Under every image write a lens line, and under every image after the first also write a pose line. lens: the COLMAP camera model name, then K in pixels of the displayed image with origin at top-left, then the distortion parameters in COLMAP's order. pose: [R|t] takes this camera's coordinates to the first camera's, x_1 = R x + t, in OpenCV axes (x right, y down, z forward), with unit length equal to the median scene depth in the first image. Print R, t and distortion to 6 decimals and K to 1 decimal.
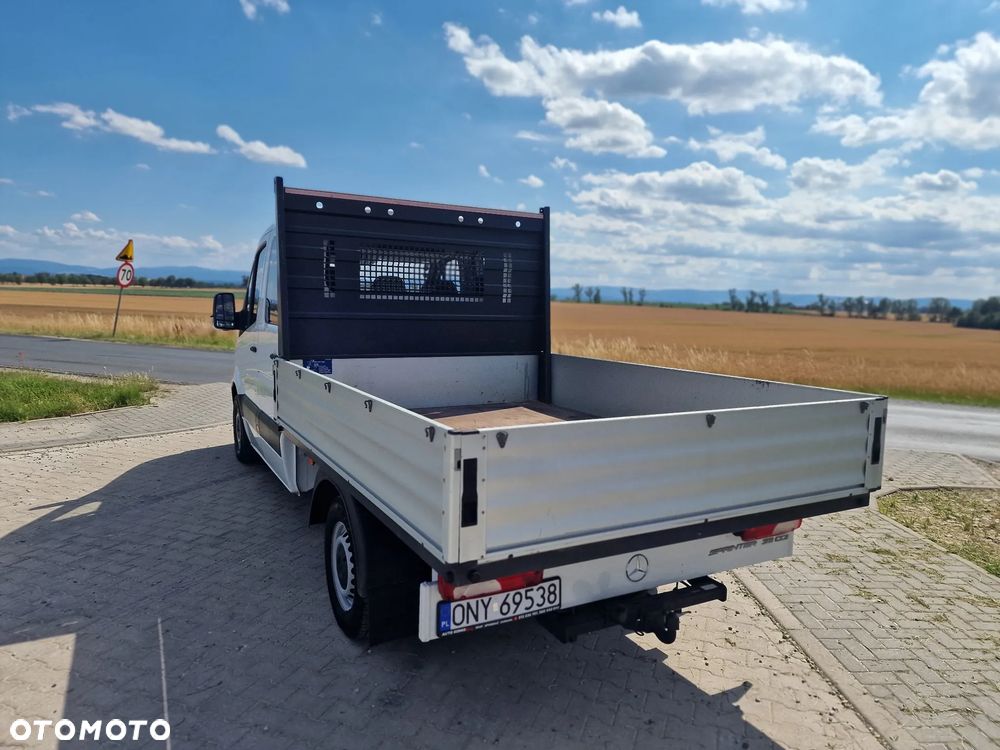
lens RADIAL K [[672.2, 0, 504.1], [0, 672.2, 395.3], [0, 0, 1]] dist [0.065807, -0.058647]
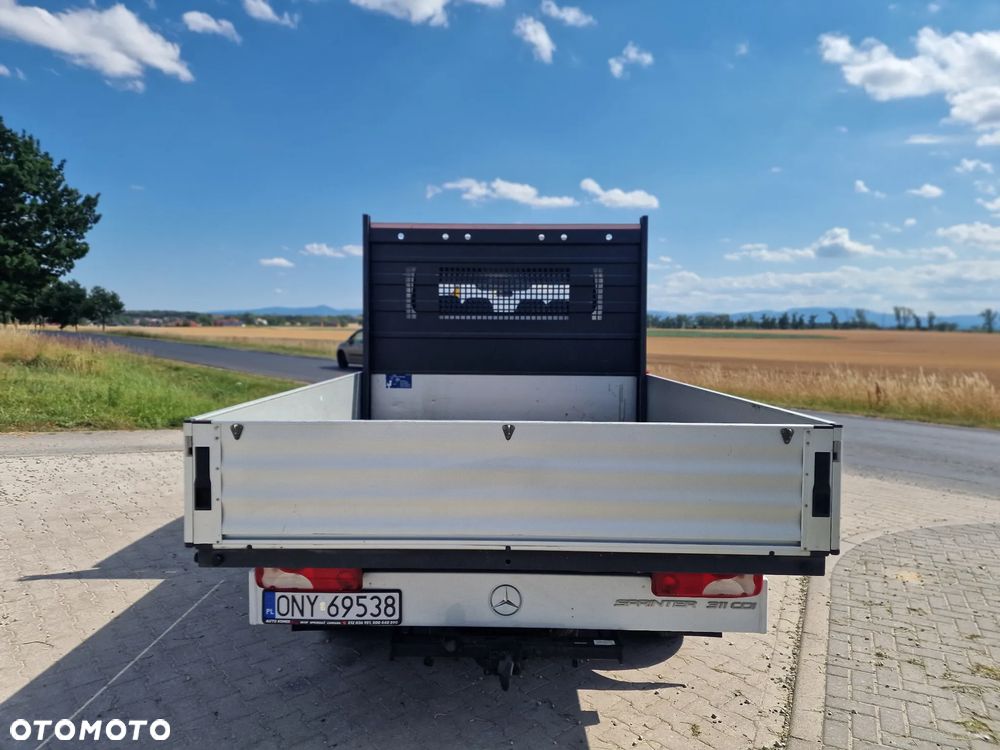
lens RADIAL K [[672.2, 0, 483.9], [0, 672.2, 391.4], [0, 0, 1]] dist [0.065807, -0.058647]
pose [[0.863219, 0.025976, -0.504160, 0.383559], [-0.054729, 0.997605, -0.042308, 0.011839], [0.501853, 0.064113, 0.862573, 0.122657]]
